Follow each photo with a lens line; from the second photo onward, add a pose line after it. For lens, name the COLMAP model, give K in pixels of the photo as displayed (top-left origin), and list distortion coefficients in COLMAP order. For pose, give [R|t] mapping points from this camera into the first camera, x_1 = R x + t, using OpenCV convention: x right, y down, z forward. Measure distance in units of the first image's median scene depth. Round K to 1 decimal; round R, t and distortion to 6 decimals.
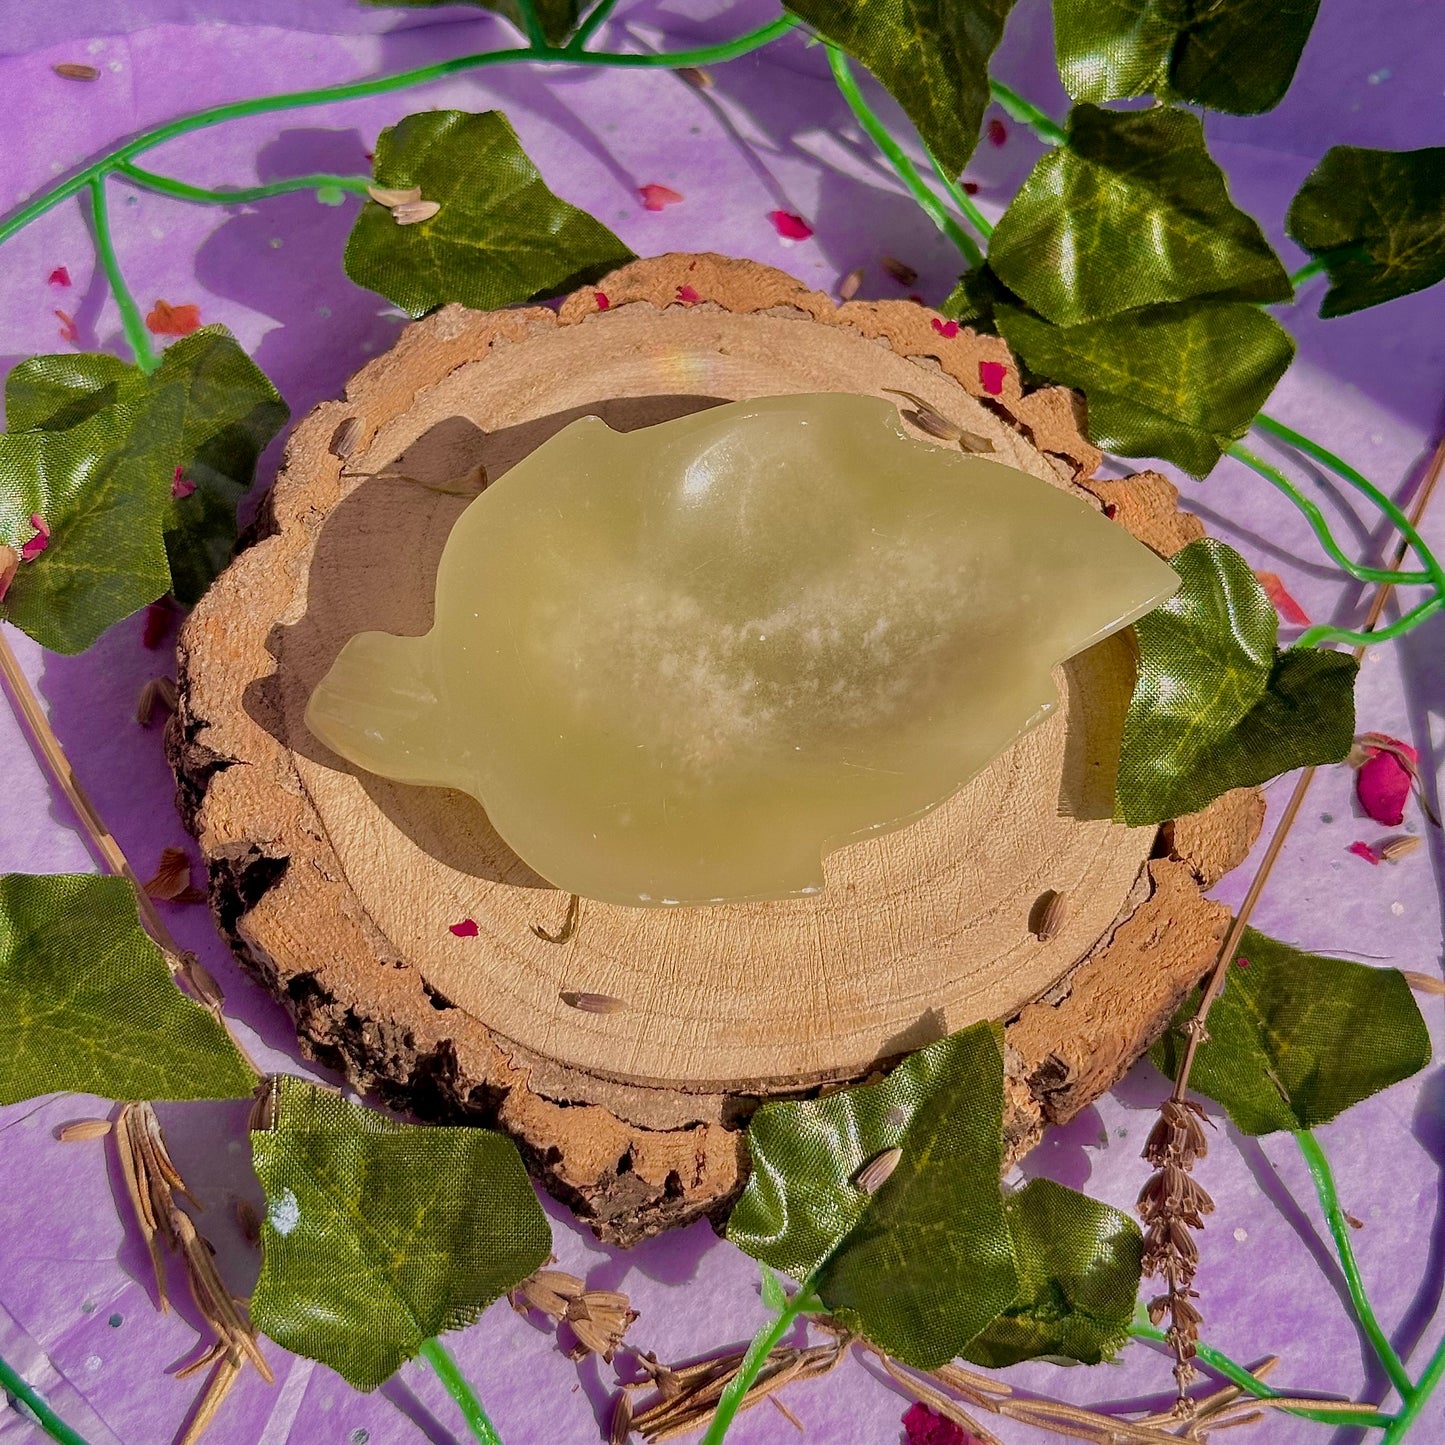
lens RADIAL K [[2754.6, 0, 722.5], [0, 2754.6, 722.5], [0, 0, 1]] dist [0.155621, -0.235220]
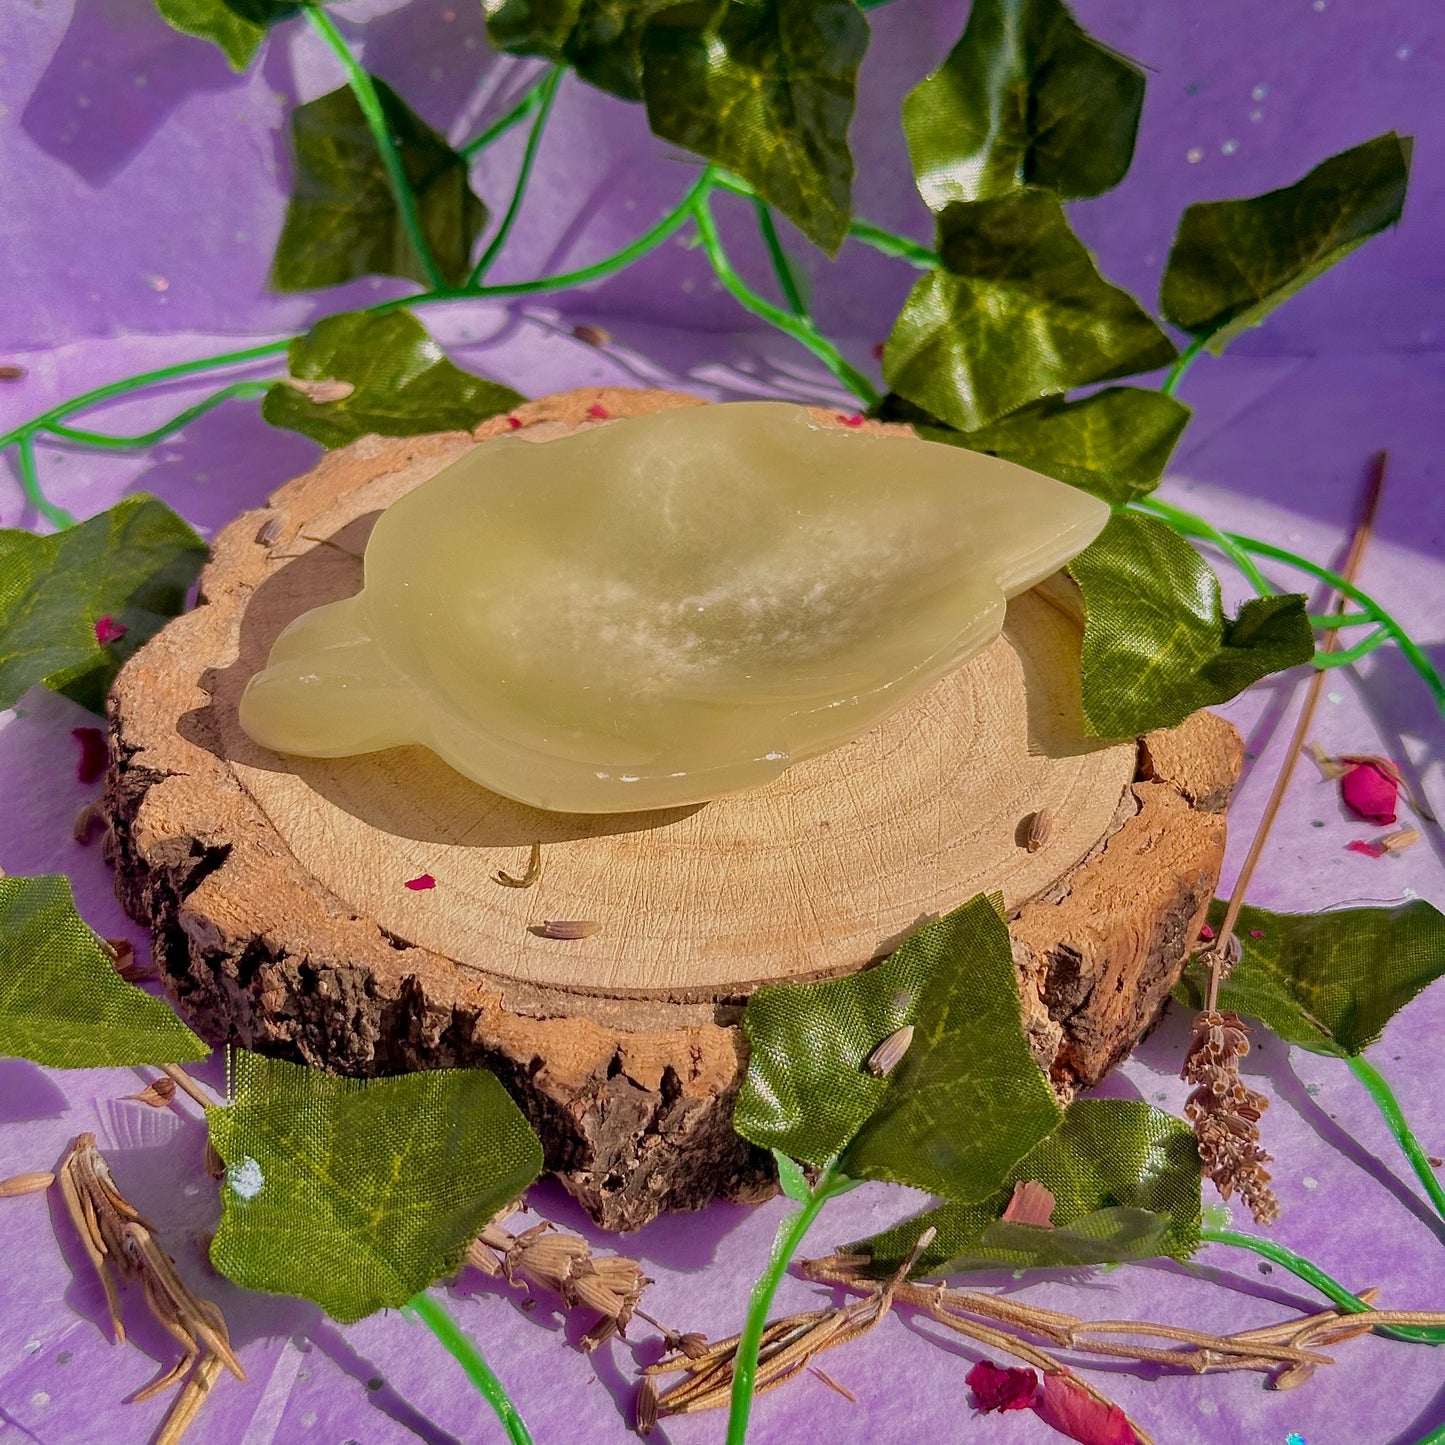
lens RADIAL K [[2754.6, 0, 722.5], [0, 2754.6, 722.5], [0, 0, 1]] dist [0.155621, -0.235220]
pose [[0.991929, -0.123344, 0.029364, -0.011795], [0.124944, 0.911510, -0.391840, 0.393380], [0.021566, 0.392346, 0.919565, 0.109632]]
